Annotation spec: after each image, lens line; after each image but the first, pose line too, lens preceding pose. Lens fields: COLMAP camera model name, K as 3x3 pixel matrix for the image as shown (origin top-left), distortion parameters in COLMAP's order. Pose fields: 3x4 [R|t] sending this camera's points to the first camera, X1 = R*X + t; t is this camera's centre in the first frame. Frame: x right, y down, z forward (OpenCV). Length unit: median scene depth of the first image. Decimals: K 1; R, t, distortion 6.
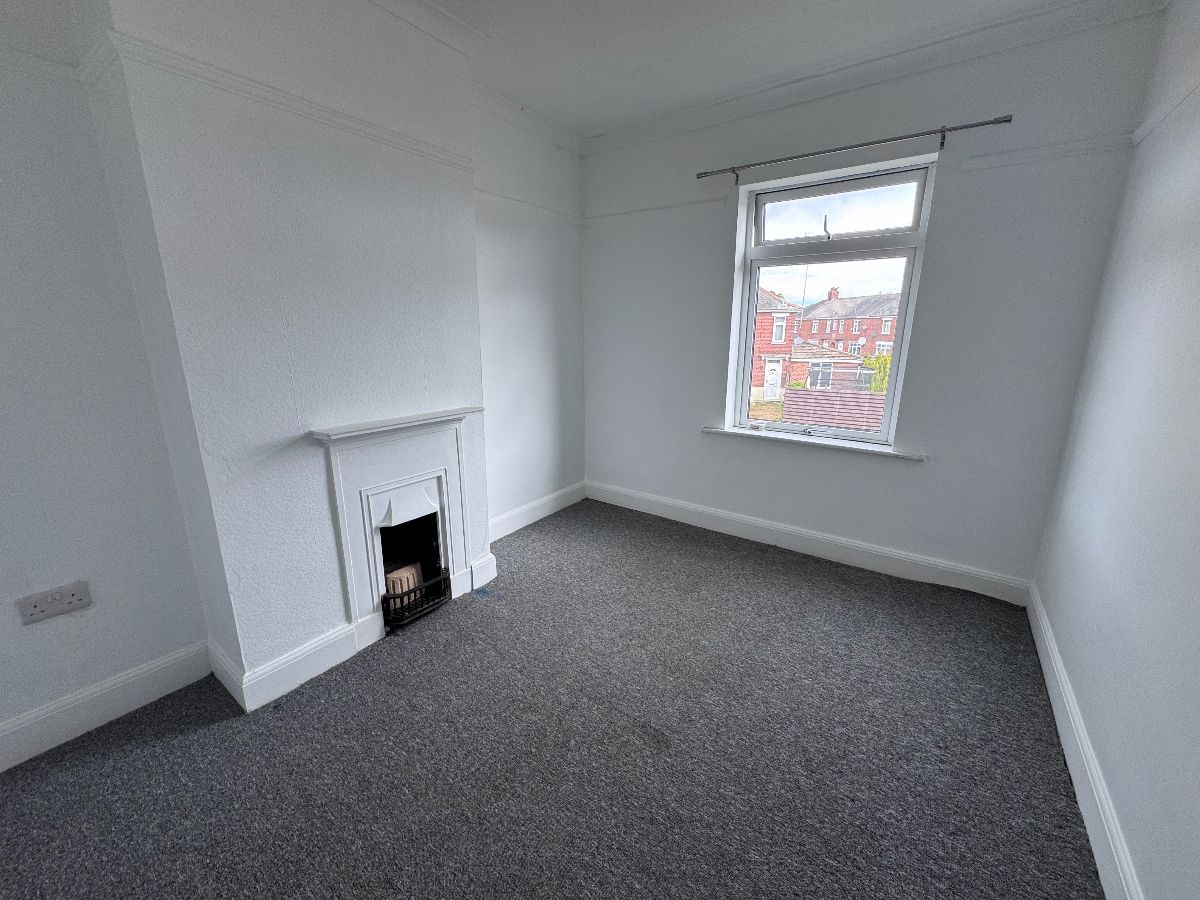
lens RADIAL K [[479.5, 0, 603.7], [0, 479.5, 447.9], [0, 0, 1]] dist [-0.010921, 0.000961]
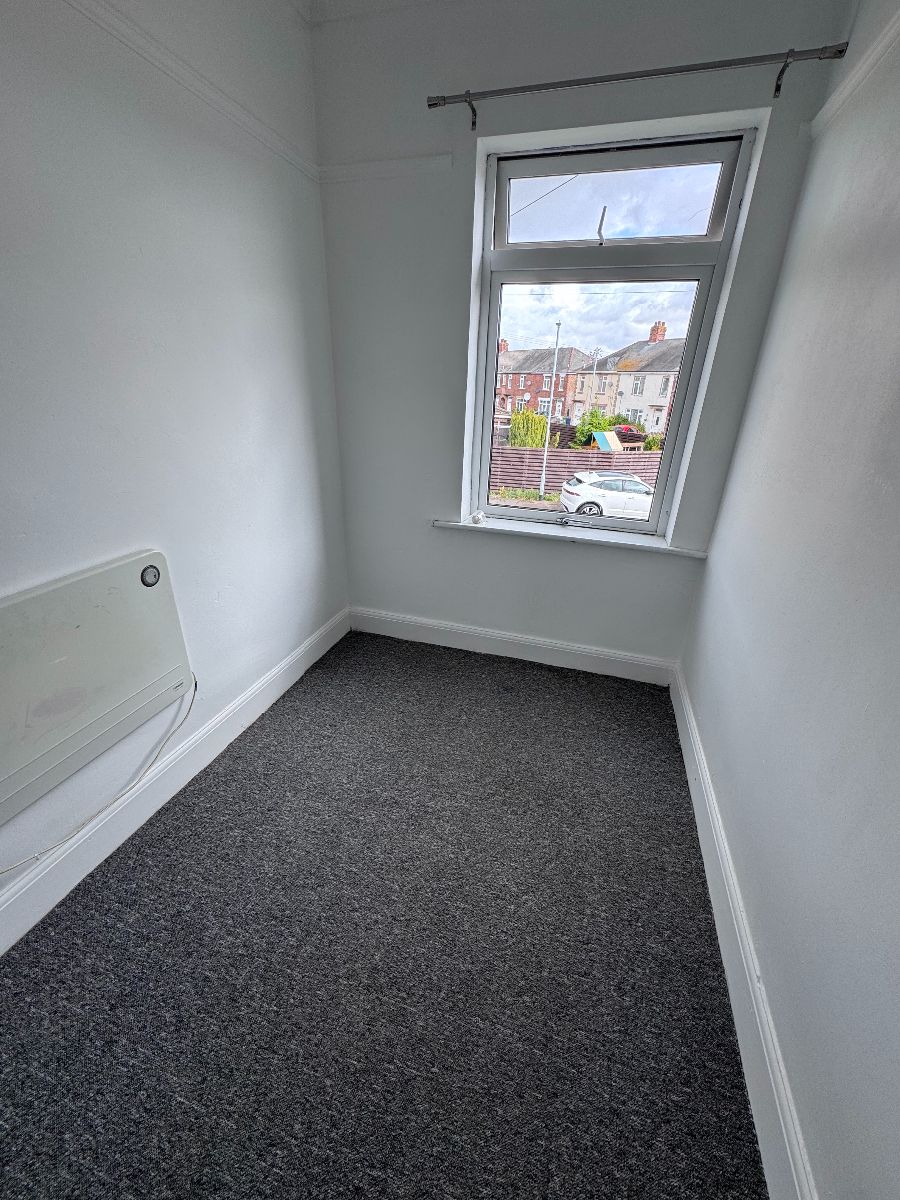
lens RADIAL K [[479.5, 0, 446.7], [0, 479.5, 602.6], [0, 0, 1]] dist [-0.010921, 0.000961]
pose [[0.939437, -0.125009, 0.319110, -0.025622], [0.062330, 0.977895, 0.199589, -0.071964], [-0.337006, -0.167611, 0.926463, 0.316452]]
